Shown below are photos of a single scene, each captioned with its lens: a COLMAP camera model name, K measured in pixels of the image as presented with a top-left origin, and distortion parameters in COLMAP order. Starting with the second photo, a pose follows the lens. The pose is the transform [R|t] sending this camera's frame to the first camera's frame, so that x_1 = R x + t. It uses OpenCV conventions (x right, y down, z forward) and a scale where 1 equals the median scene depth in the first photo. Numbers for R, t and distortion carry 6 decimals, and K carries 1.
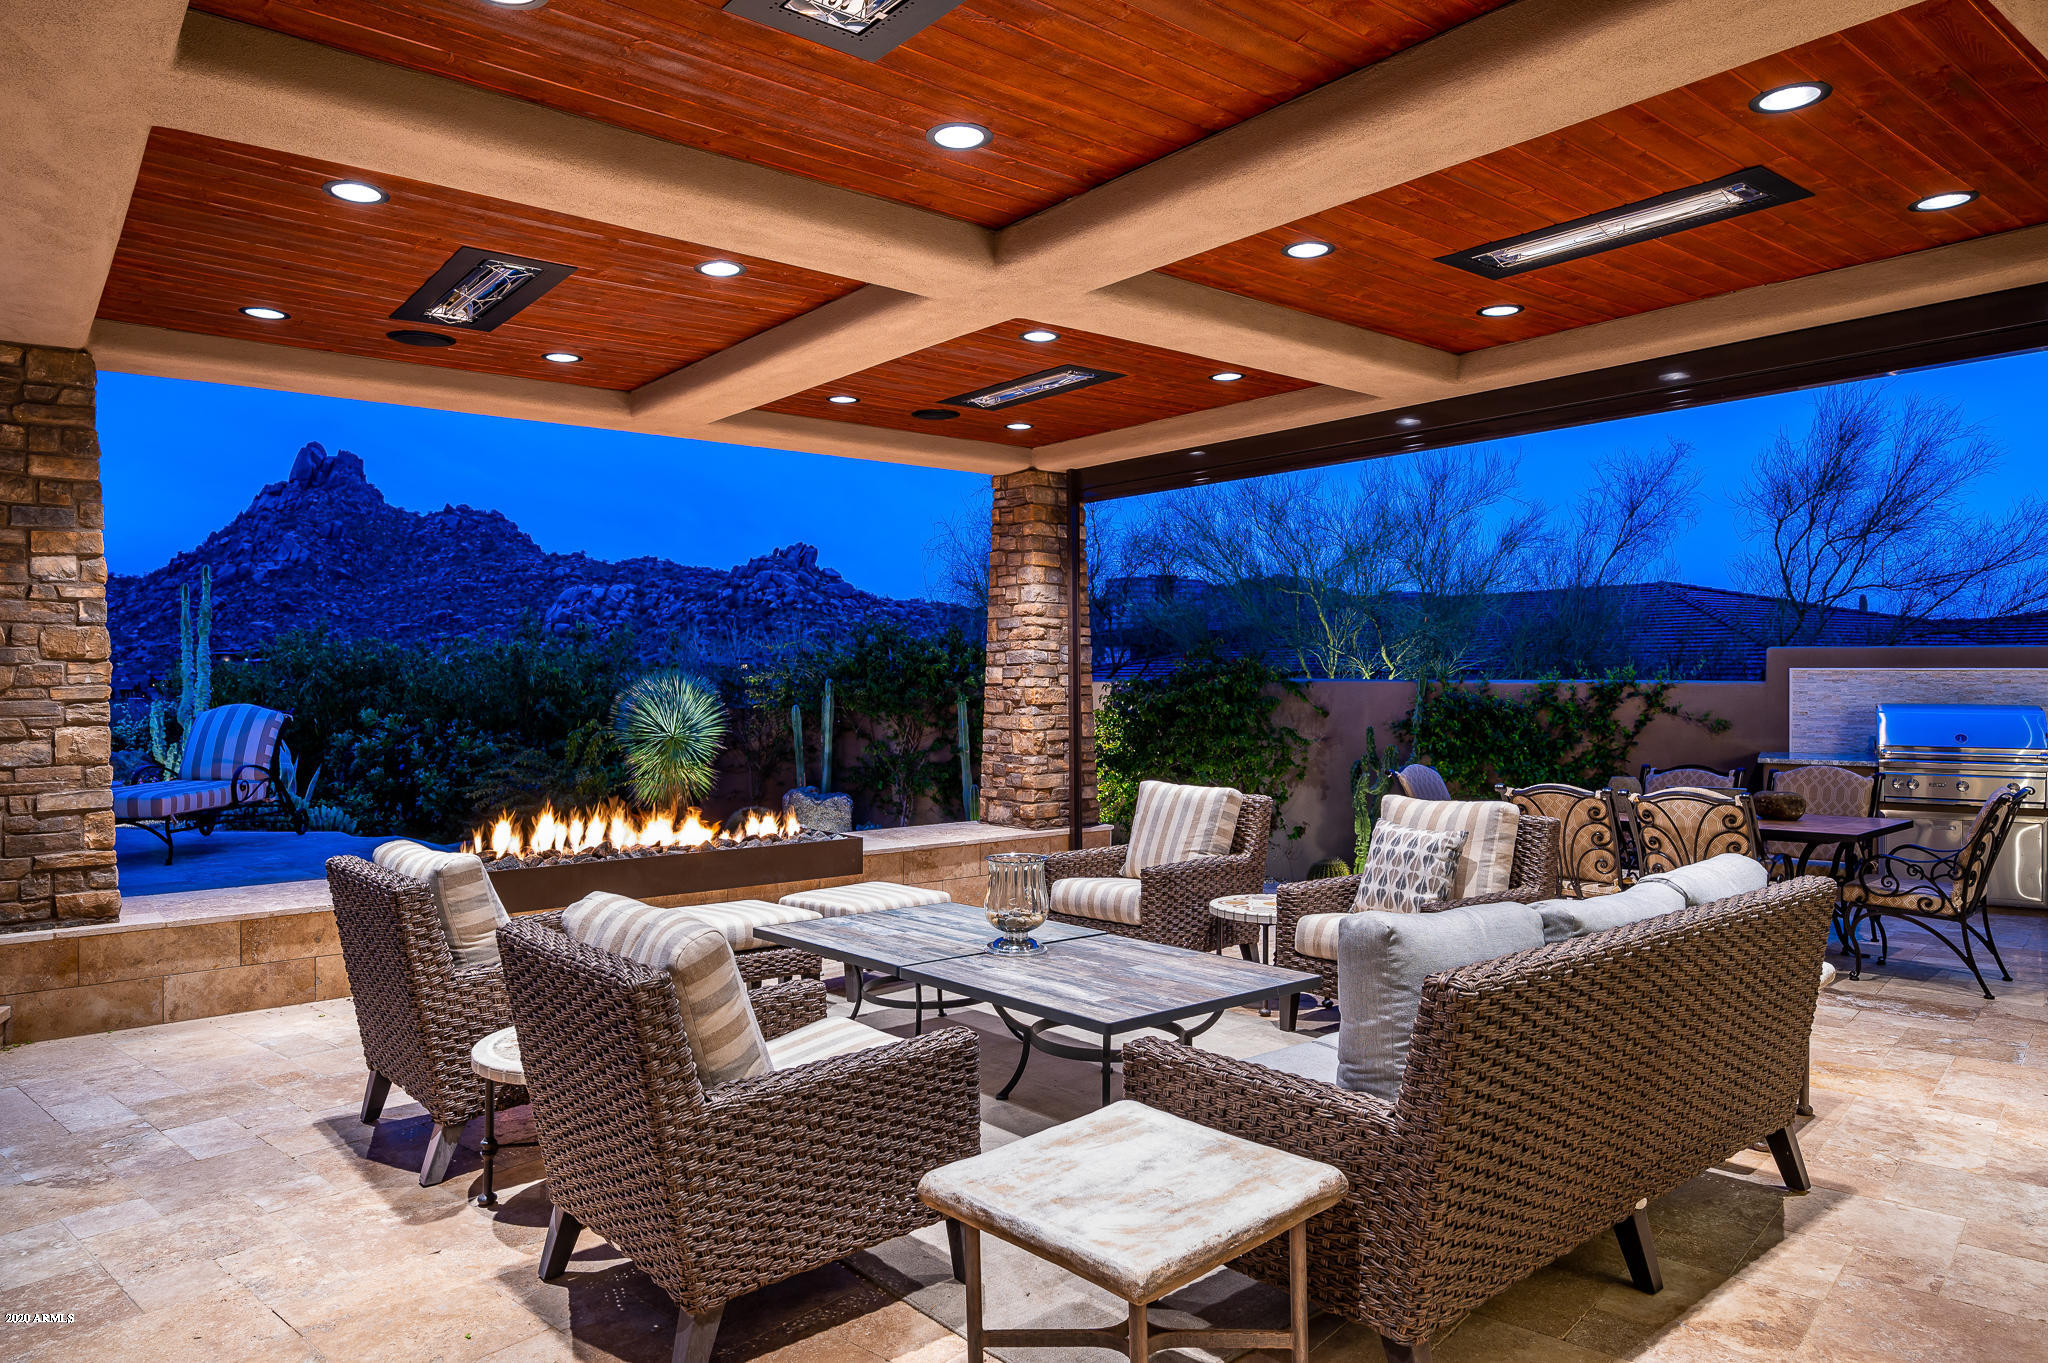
lens RADIAL K [[1312.7, 0, 1024.0], [0, 1312.7, 681.5], [0, 0, 1]] dist [-0.003621, -0.000491]
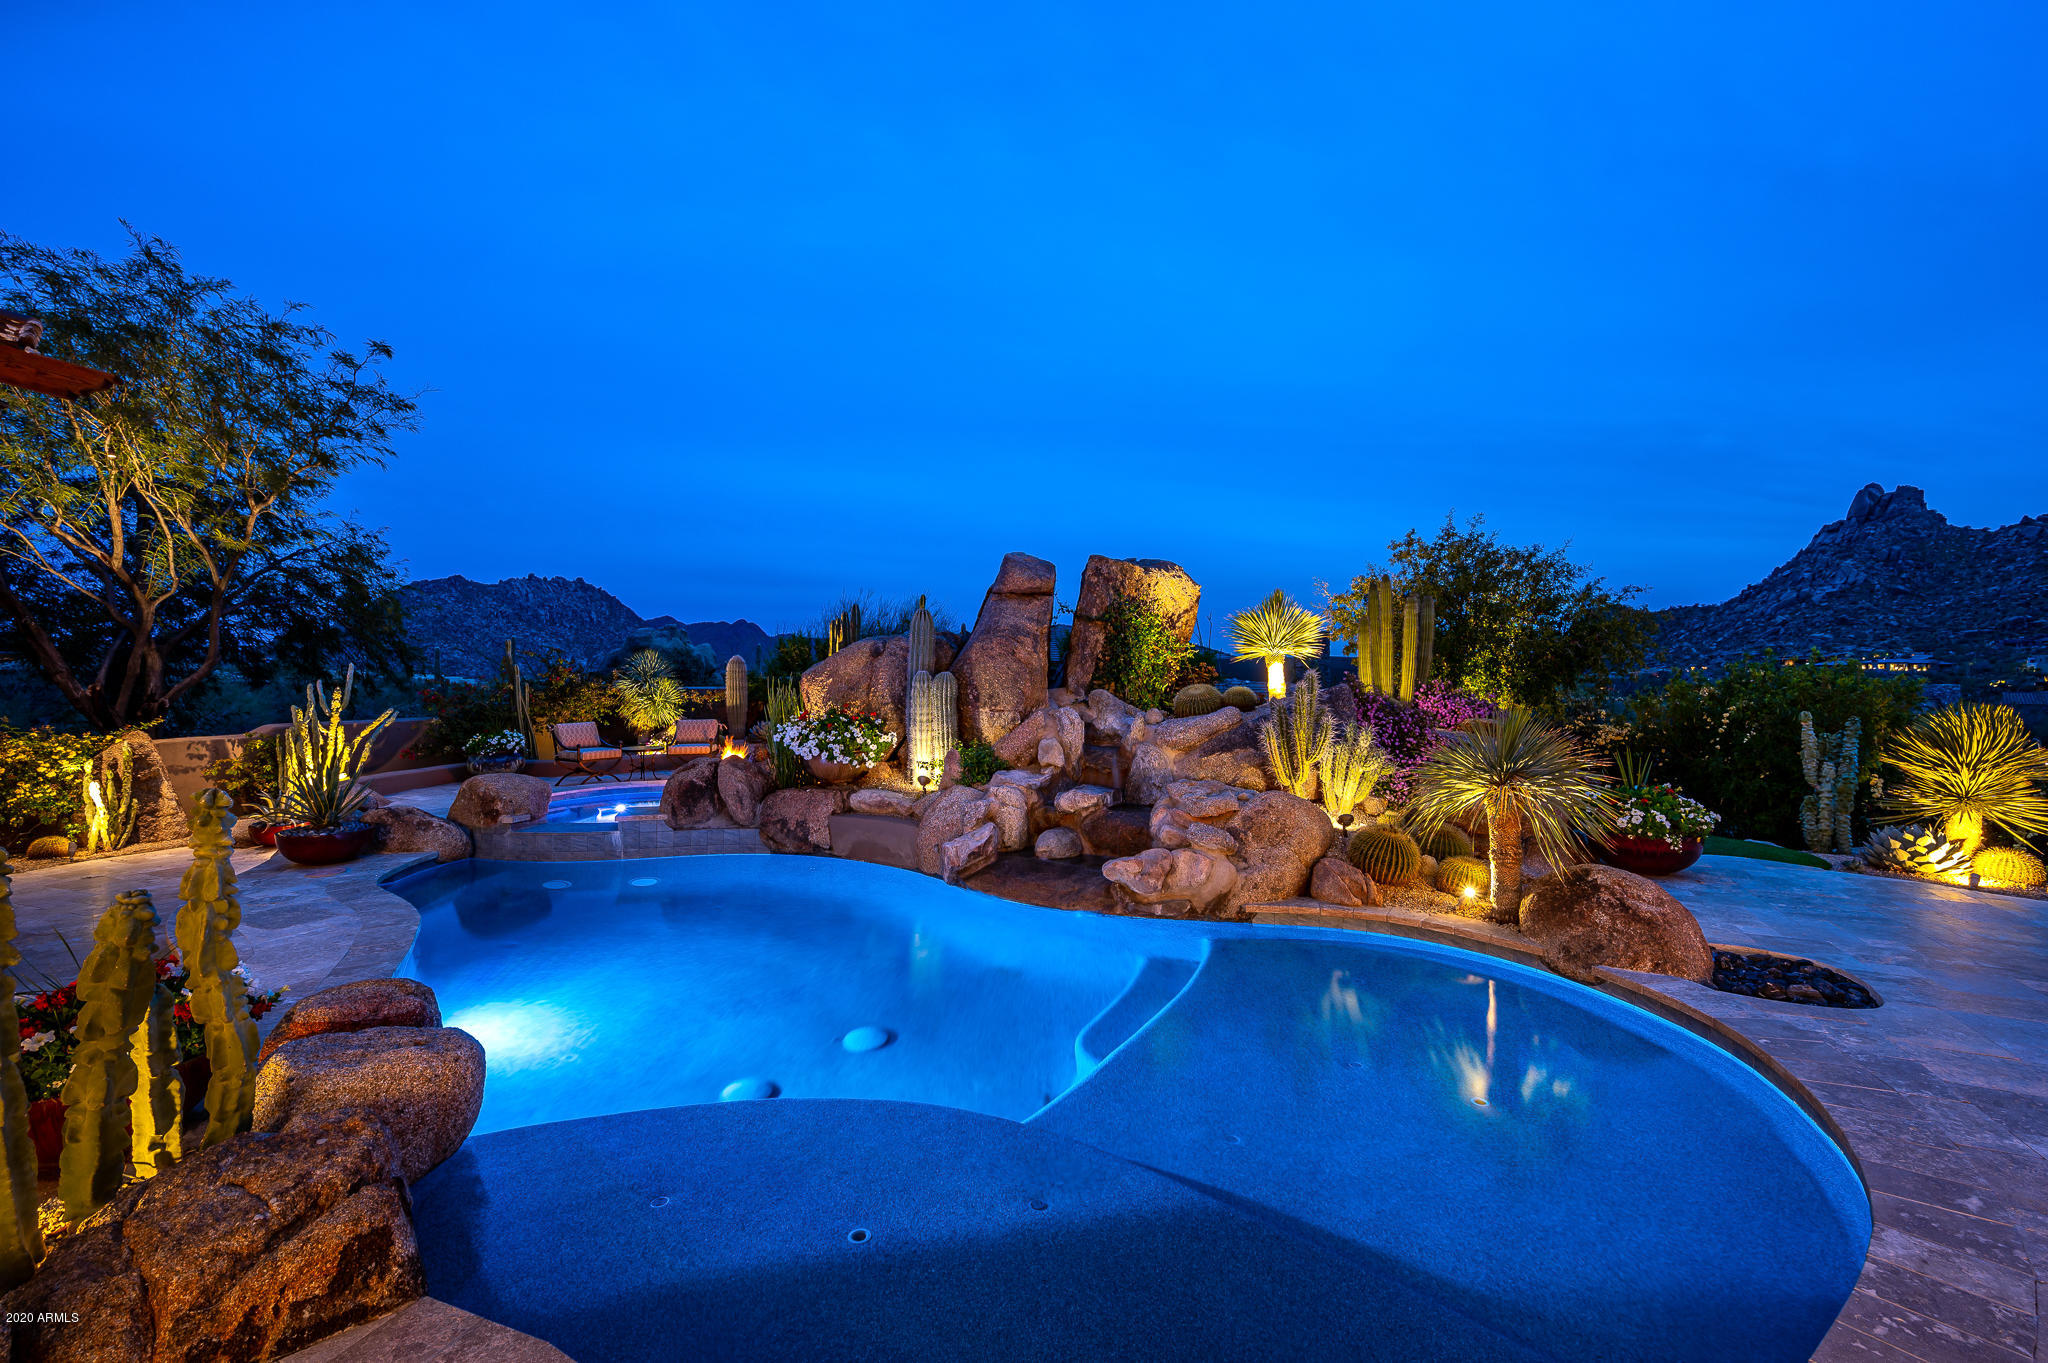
lens RADIAL K [[884.1, 0, 1020.4], [0, 884.1, 681.4], [0, 0, 1]] dist [0.002364, -0.000177]
pose [[0.309095, 0.009270, -0.950986, -0.561141], [-0.007189, 0.999947, 0.007411, -0.039643], [0.951004, 0.004546, 0.309145, 0.188770]]
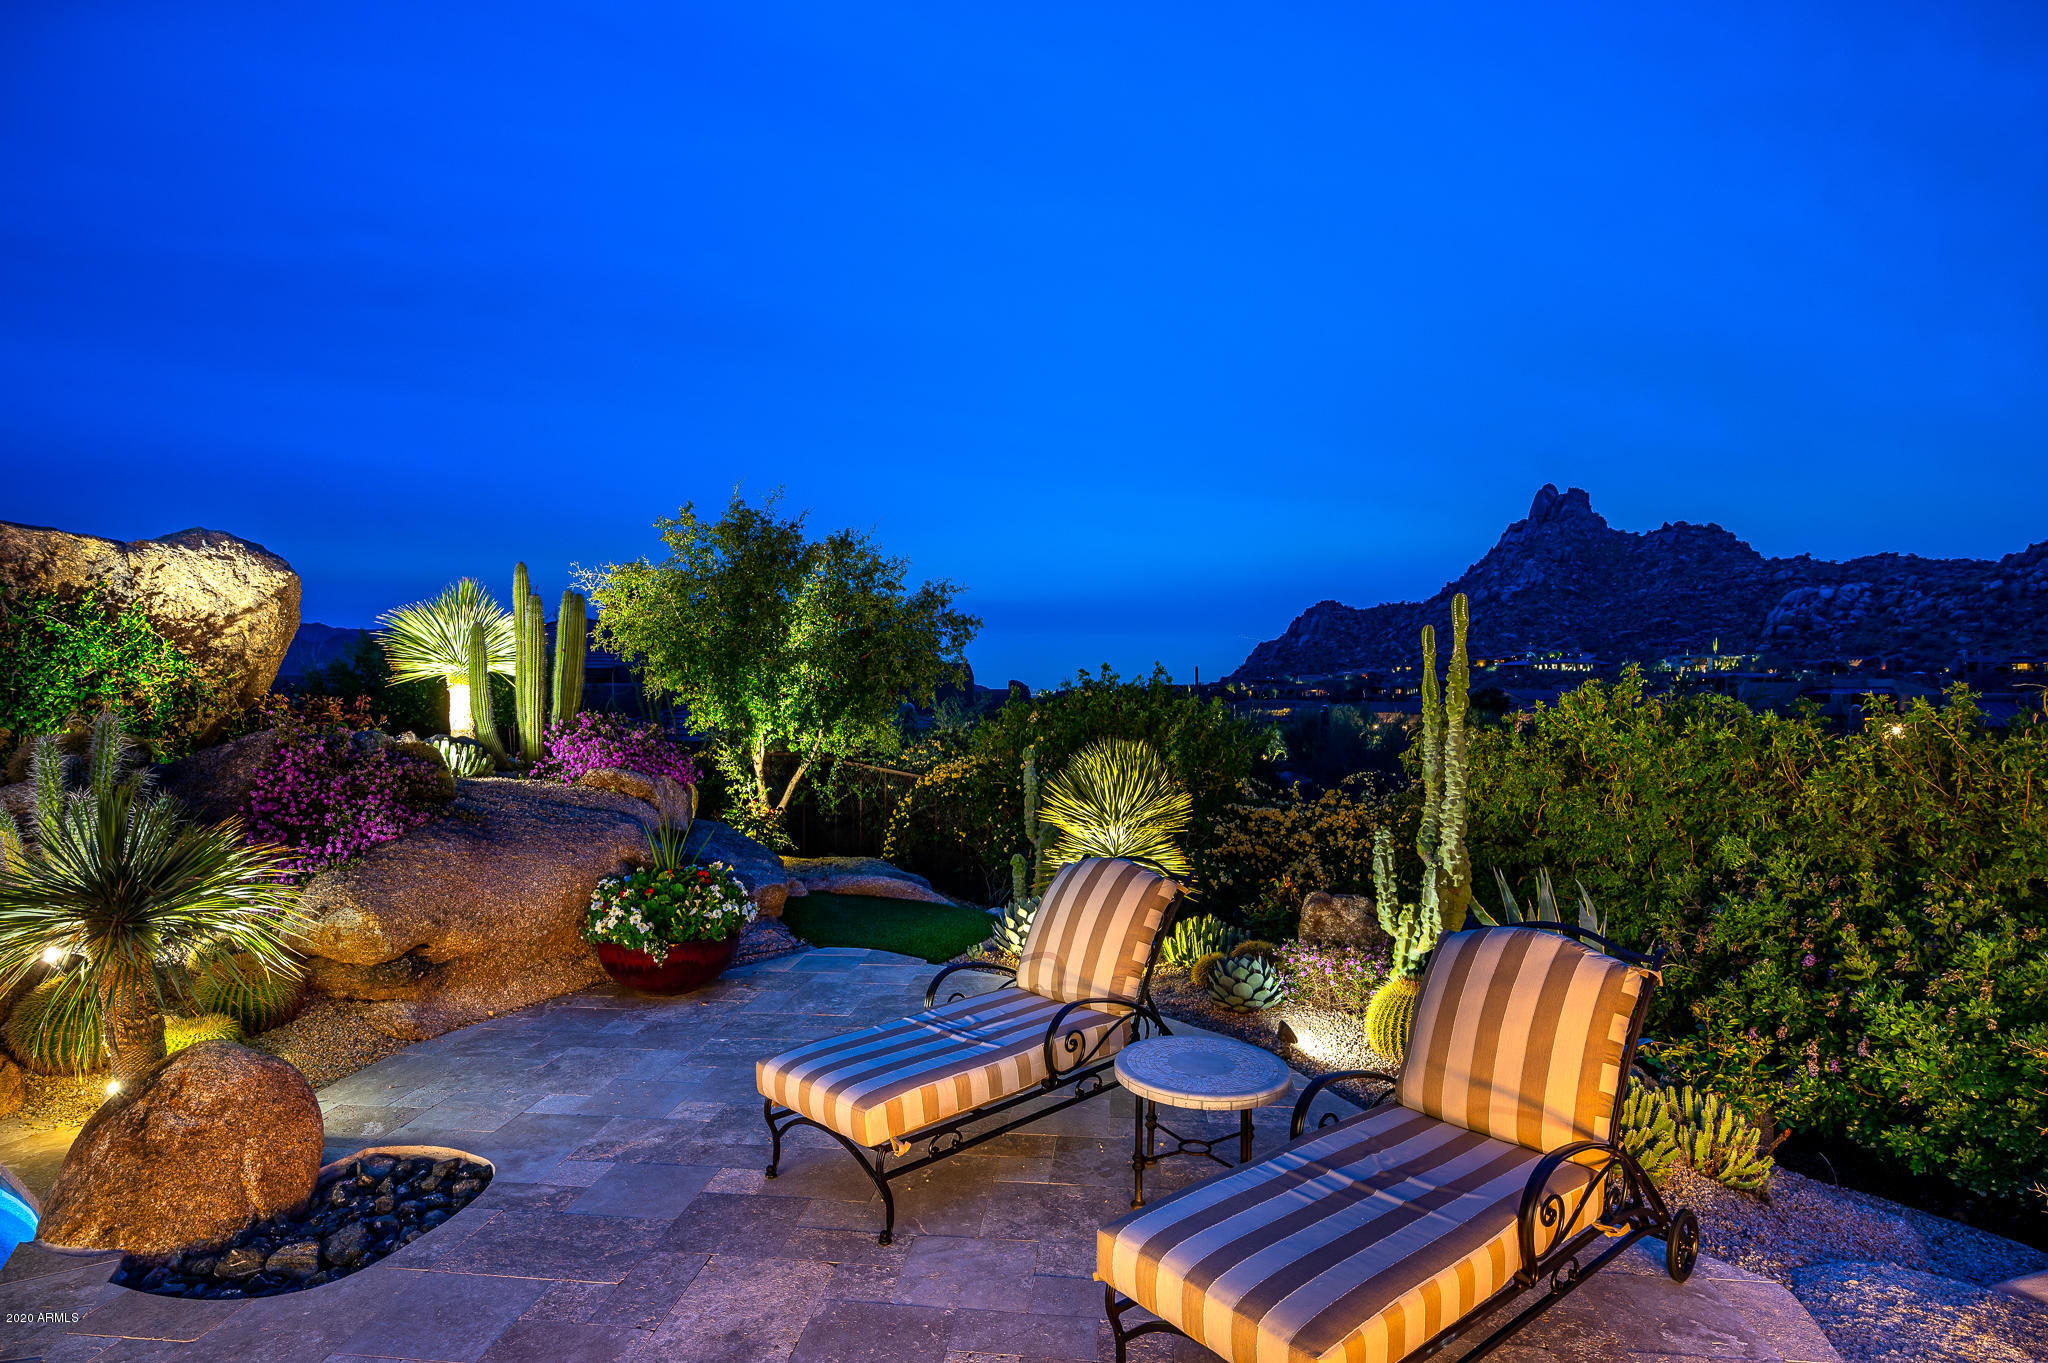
lens RADIAL K [[1097.3, 0, 1017.4], [0, 1097.3, 677.9], [0, 0, 1]] dist [-0.000845, 0.000087]
pose [[0.584588, -0.000237, -0.811330, -0.443223], [-0.001720, 0.999997, -0.001532, -0.064913], [0.811329, 0.002291, 0.584586, 0.716743]]
